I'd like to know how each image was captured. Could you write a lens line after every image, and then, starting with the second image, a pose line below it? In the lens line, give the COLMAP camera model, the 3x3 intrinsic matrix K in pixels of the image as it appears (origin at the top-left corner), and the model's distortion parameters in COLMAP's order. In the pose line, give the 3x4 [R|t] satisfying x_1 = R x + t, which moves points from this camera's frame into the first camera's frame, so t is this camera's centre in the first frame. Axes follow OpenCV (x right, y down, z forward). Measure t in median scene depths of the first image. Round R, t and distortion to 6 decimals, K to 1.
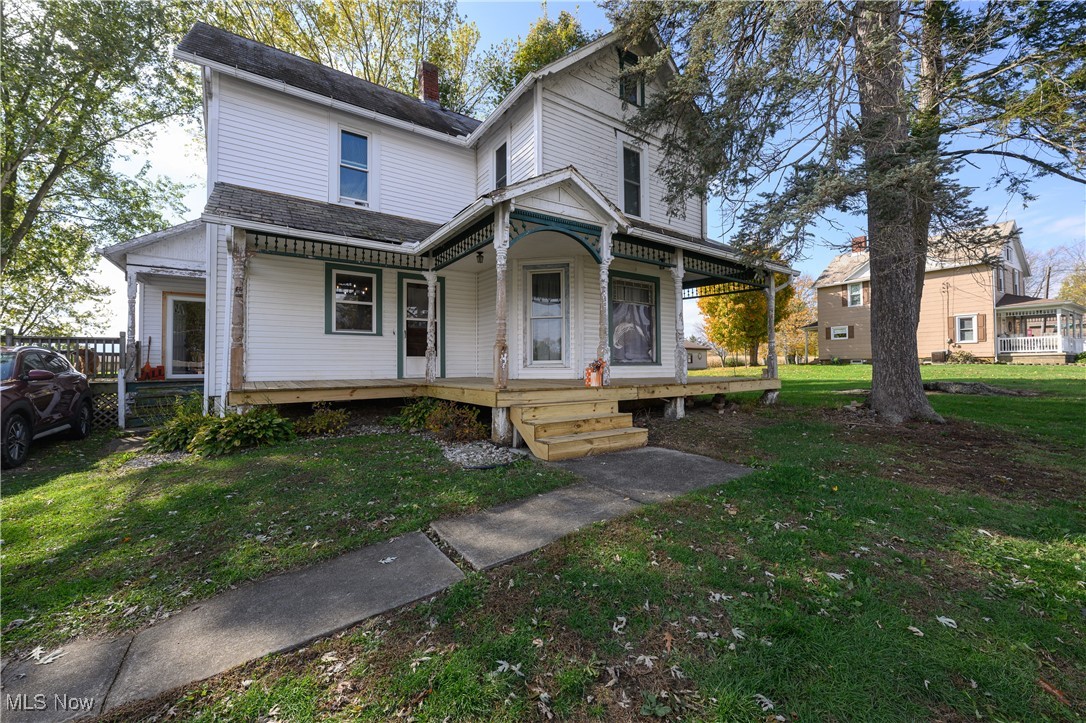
lens RADIAL K [[422.6, 0, 535.6], [0, 422.6, 356.7], [0, 0, 1]] dist [-0.001250, -0.000275]
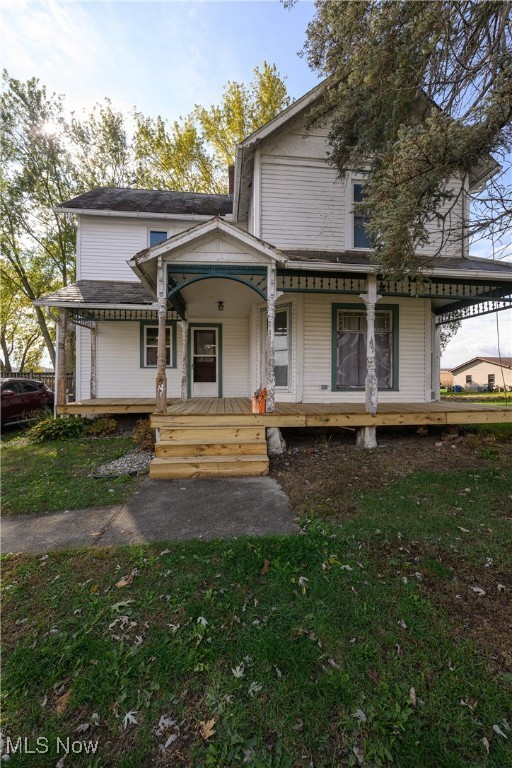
lens RADIAL K [[298.8, 0, 255.7], [0, 298.8, 384.4], [0, 0, 1]] dist [-0.001250, -0.000275]
pose [[0.883325, 0.004034, -0.468744, 0.472347], [0.007726, 0.999702, 0.023163, -0.020792], [0.468698, -0.024082, 0.883030, 0.290911]]
